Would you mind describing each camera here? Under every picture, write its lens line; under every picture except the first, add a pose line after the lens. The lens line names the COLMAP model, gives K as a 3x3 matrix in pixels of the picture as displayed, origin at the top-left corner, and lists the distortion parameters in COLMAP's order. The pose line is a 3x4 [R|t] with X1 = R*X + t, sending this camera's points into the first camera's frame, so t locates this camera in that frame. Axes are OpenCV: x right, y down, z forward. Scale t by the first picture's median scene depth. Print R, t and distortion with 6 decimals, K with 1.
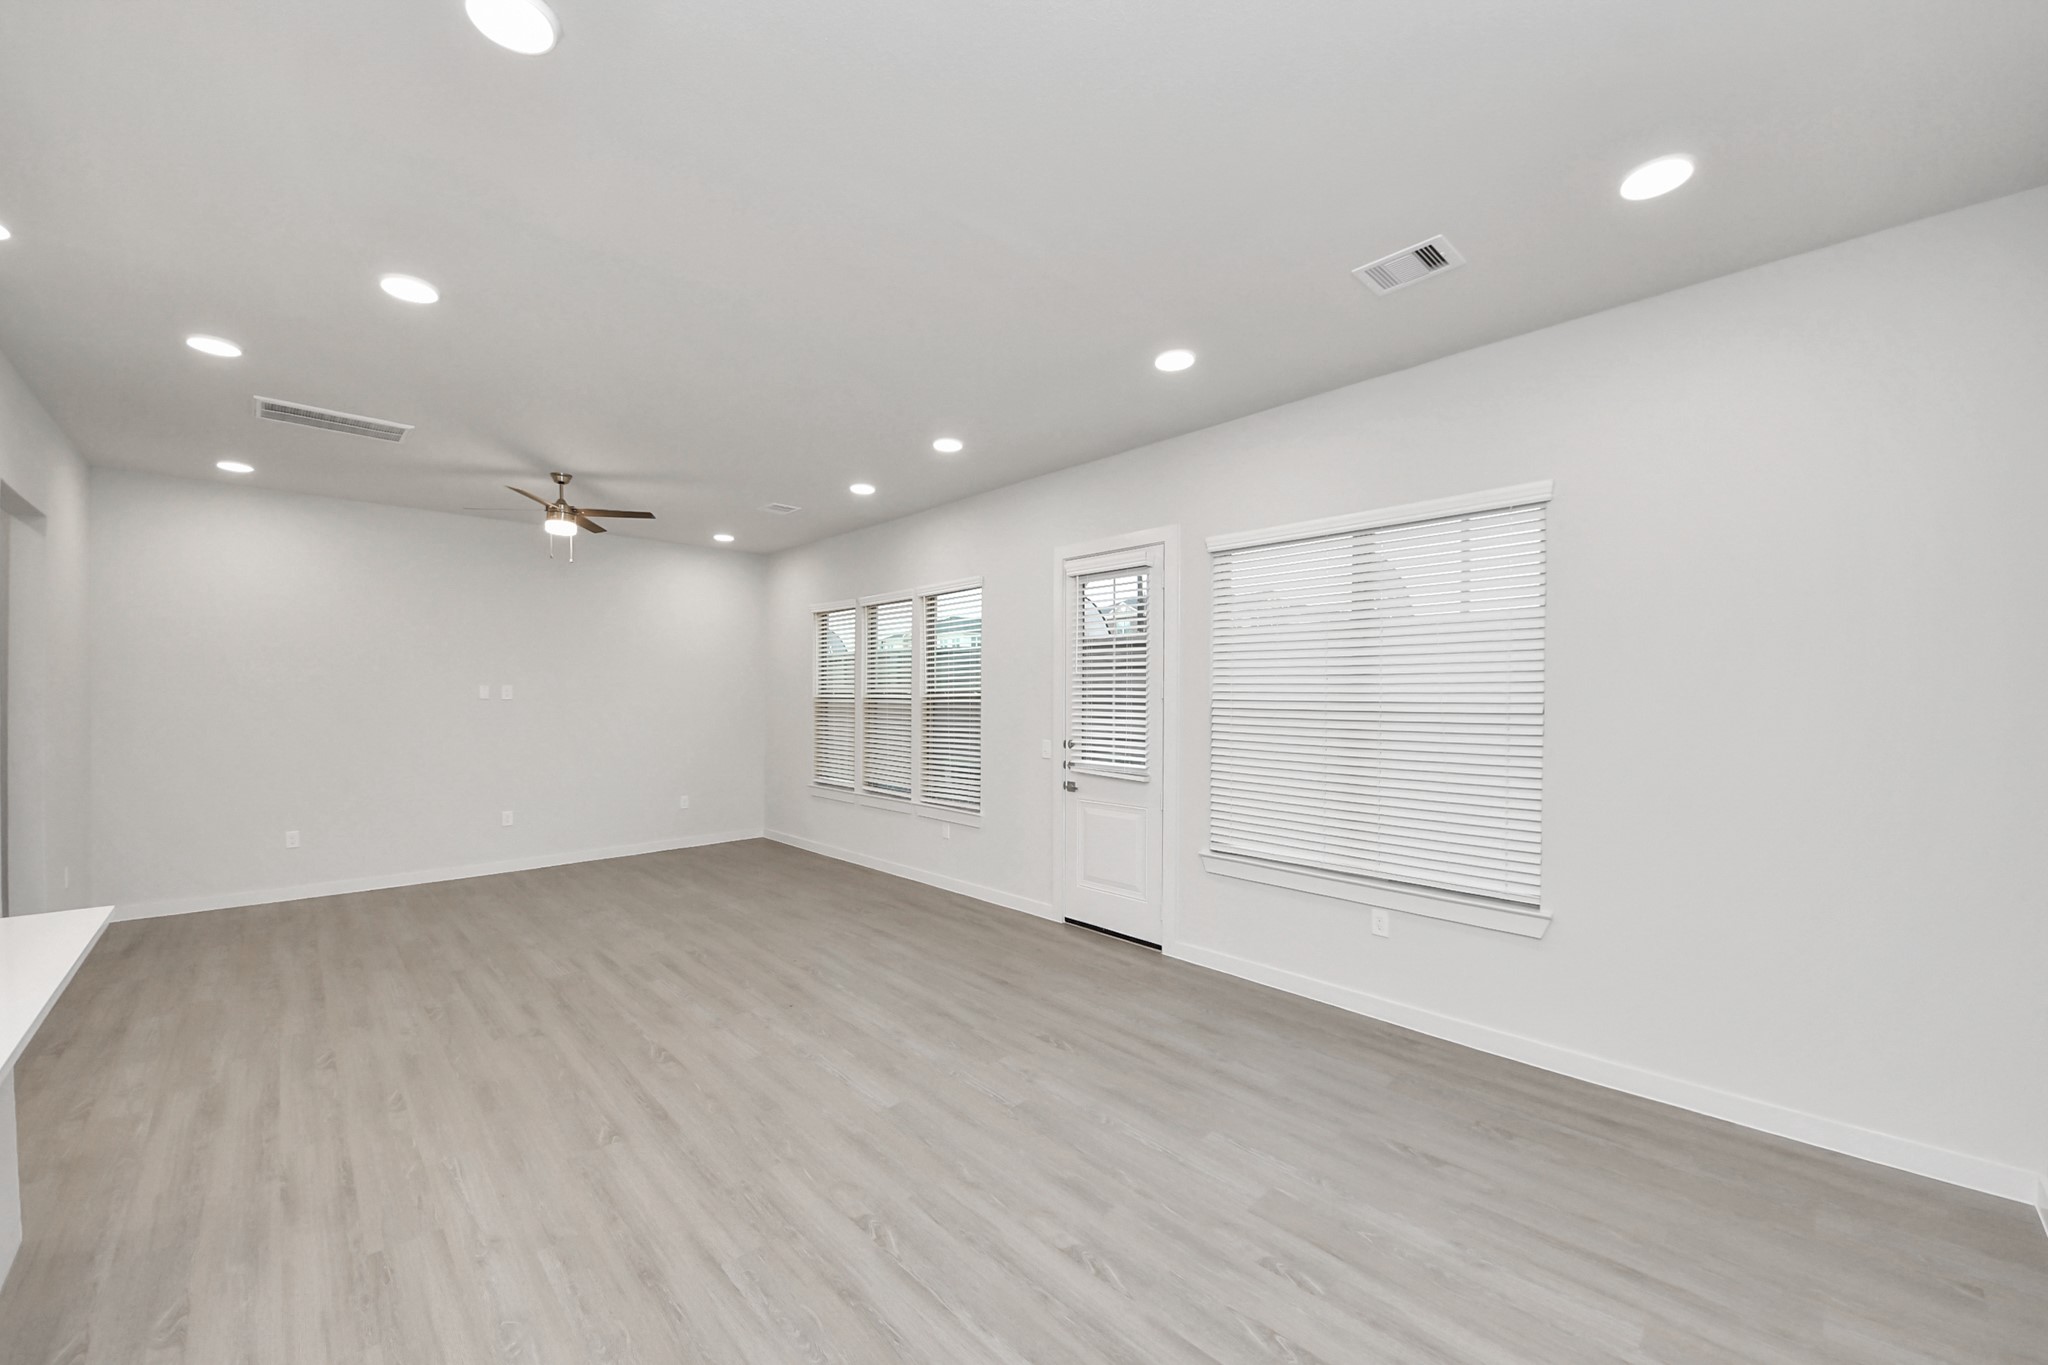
lens RADIAL K [[791.9, 0, 1028.0], [0, 791.9, 700.1], [0, 0, 1]] dist [0.013057, -0.013770]
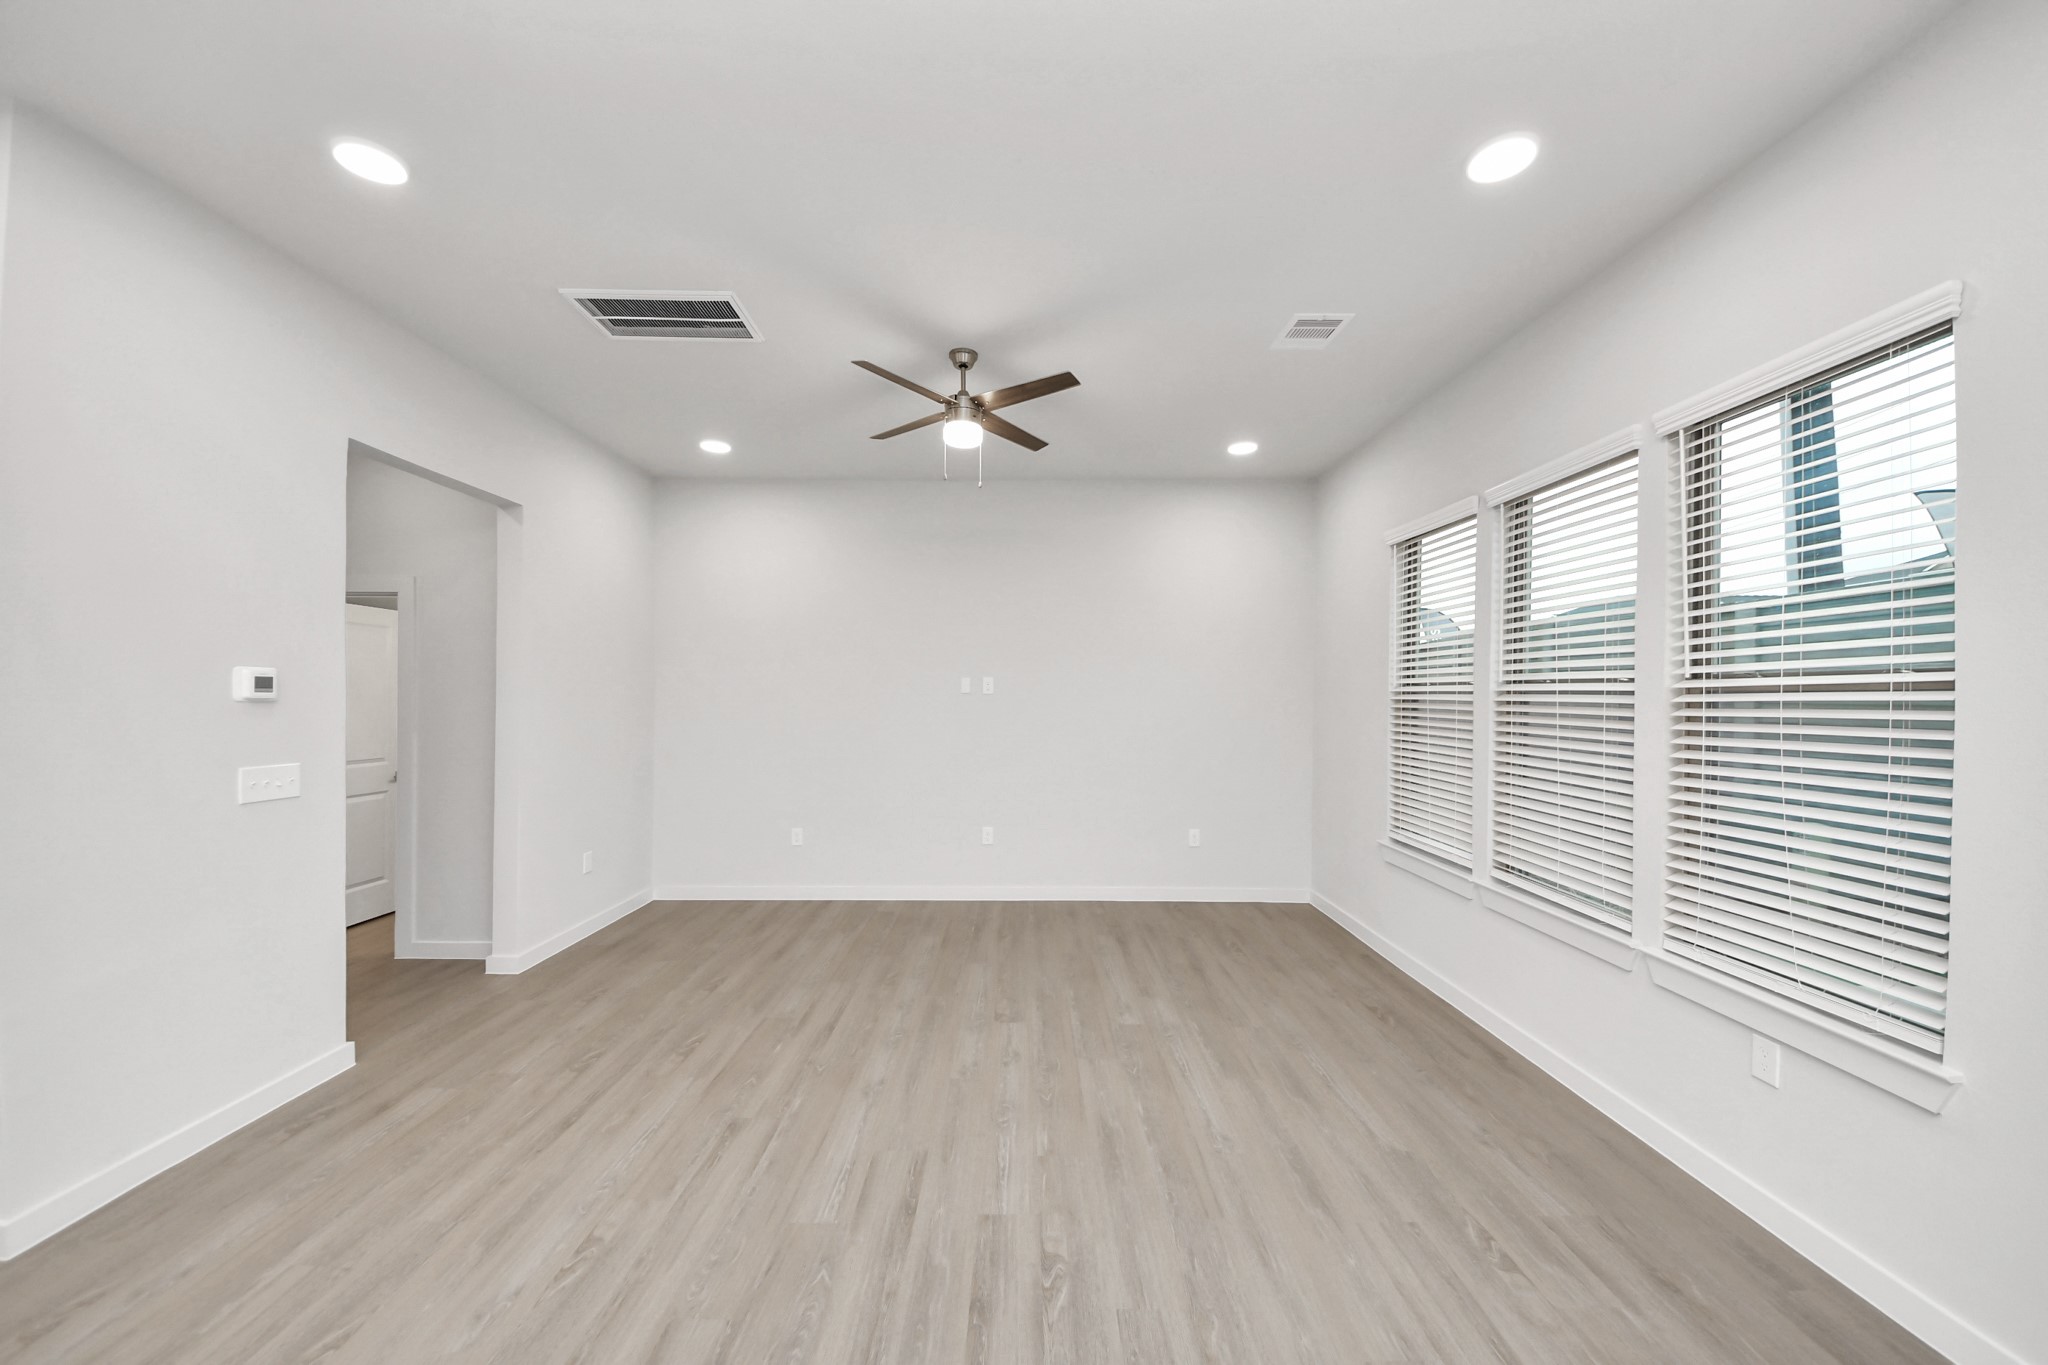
lens RADIAL K [[728.4, 0, 1000.2], [0, 728.4, 696.9], [0, 0, 1]] dist [0.024696, -0.016292]
pose [[0.707967, 0.005172, -0.706227, -0.137176], [-0.007500, 0.999972, -0.000196, 0.003383], [0.706206, 0.005435, 0.707986, 0.611499]]
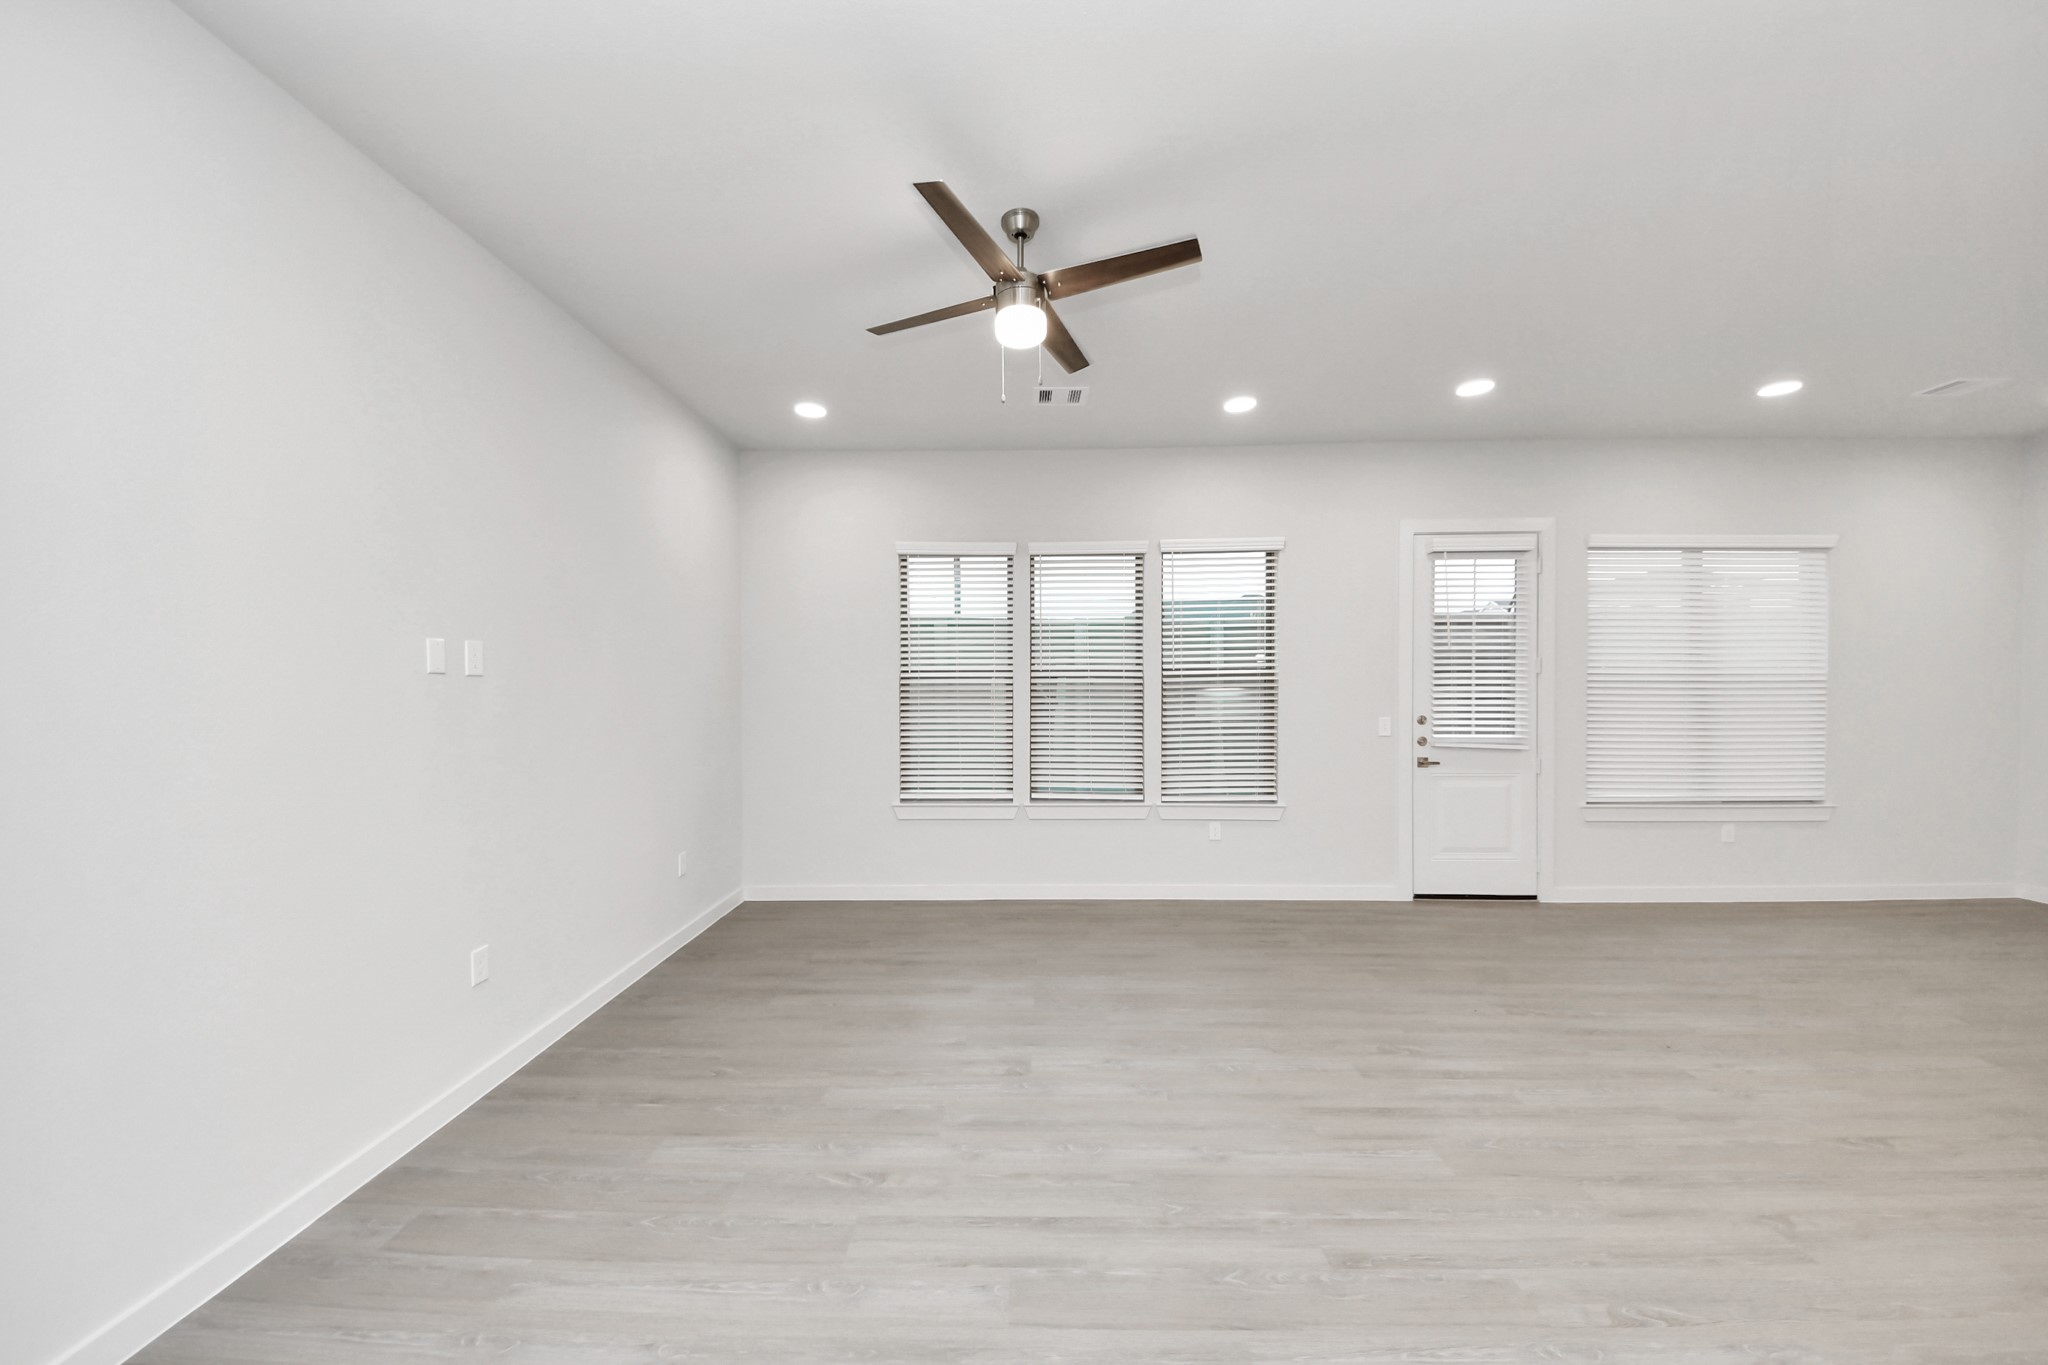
lens RADIAL K [[742.1, 0, 1032.2], [0, 742.1, 693.3], [0, 0, 1]] dist [0.045446, -0.024922]
pose [[0.694978, -0.010431, 0.718955, -0.956785], [0.008917, 0.999943, 0.005888, 0.012180], [-0.718976, 0.002319, 0.695031, 0.687783]]
